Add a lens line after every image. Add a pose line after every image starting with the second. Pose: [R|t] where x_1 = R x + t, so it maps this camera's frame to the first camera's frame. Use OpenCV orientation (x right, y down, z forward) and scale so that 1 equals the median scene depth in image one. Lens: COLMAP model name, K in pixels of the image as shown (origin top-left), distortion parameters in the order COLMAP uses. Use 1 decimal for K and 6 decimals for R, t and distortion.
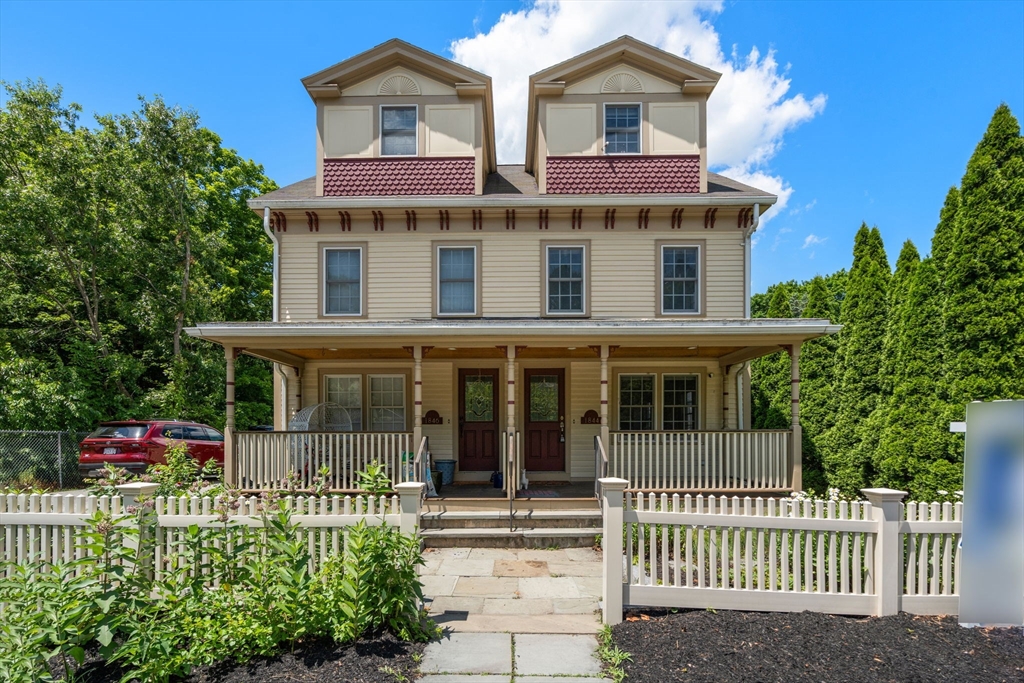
lens RADIAL K [[426.0, 0, 511.4], [0, 426.0, 432.5], [0, 0, 1]] dist [-0.007364, -0.000623]
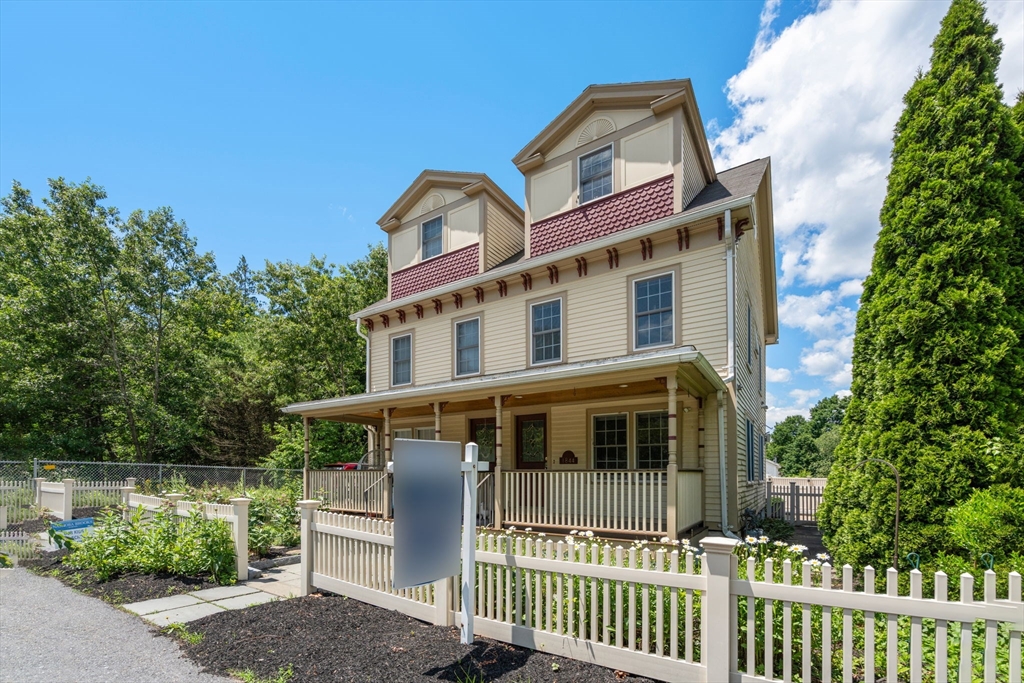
lens RADIAL K [[445.1, 0, 508.9], [0, 445.1, 471.4], [0, 0, 1]] dist [-0.000689, -0.000028]
pose [[0.841740, 0.002122, -0.539878, 0.664996], [-0.004102, 0.999989, -0.002465, 0.002100], [0.539867, 0.004290, 0.841739, -0.012054]]
